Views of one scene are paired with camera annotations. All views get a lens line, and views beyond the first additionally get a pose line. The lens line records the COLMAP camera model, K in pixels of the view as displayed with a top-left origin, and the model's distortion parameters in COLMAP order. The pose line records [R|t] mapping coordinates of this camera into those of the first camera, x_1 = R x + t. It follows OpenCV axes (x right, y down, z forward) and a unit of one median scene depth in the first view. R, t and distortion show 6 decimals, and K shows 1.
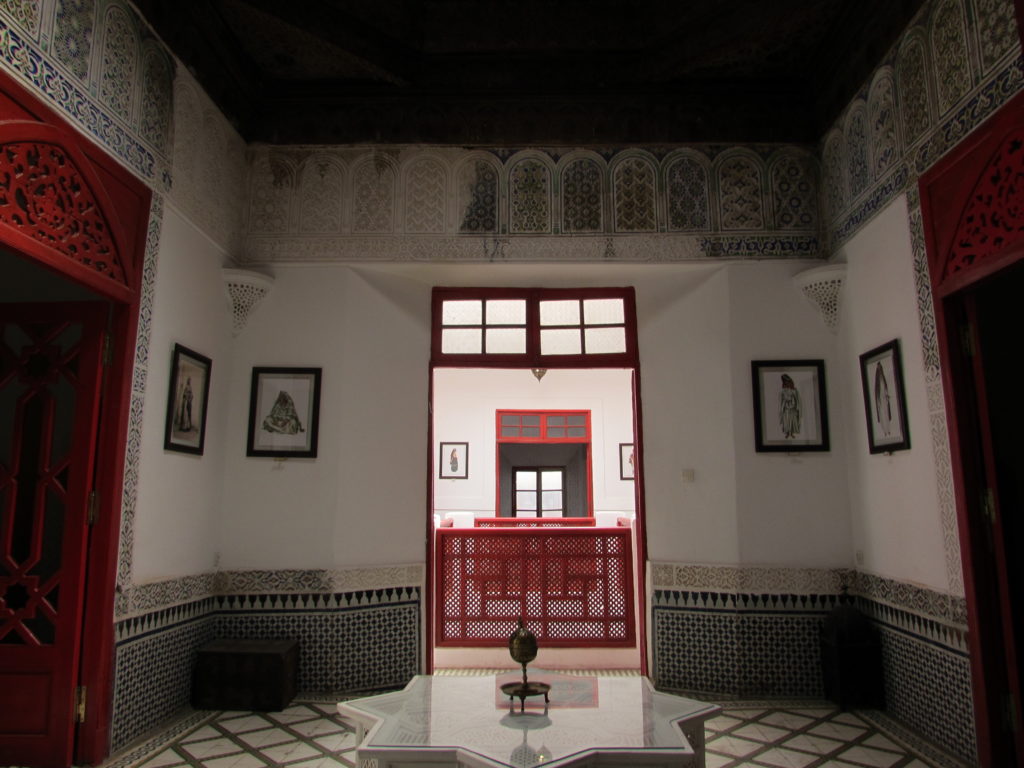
lens RADIAL K [[721.3, 0, 519.8], [0, 721.3, 381.2], [0, 0, 1]] dist [-0.032007, 0.019741]
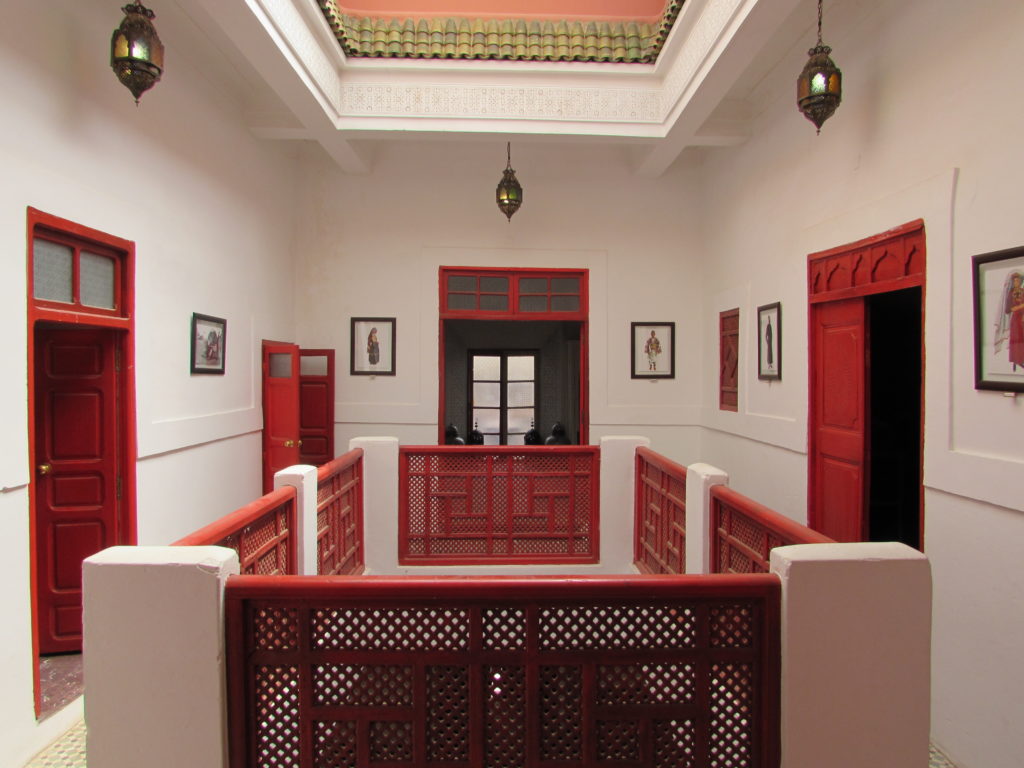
lens RADIAL K [[721.3, 0, 512.7], [0, 721.3, 380.8], [0, 0, 1]] dist [-0.032007, 0.019741]
pose [[0.998959, 0.006062, 0.045217, 0.003244], [-0.014041, 0.983878, 0.178291, 0.023754], [-0.043407, -0.178740, 0.982938, 0.353935]]
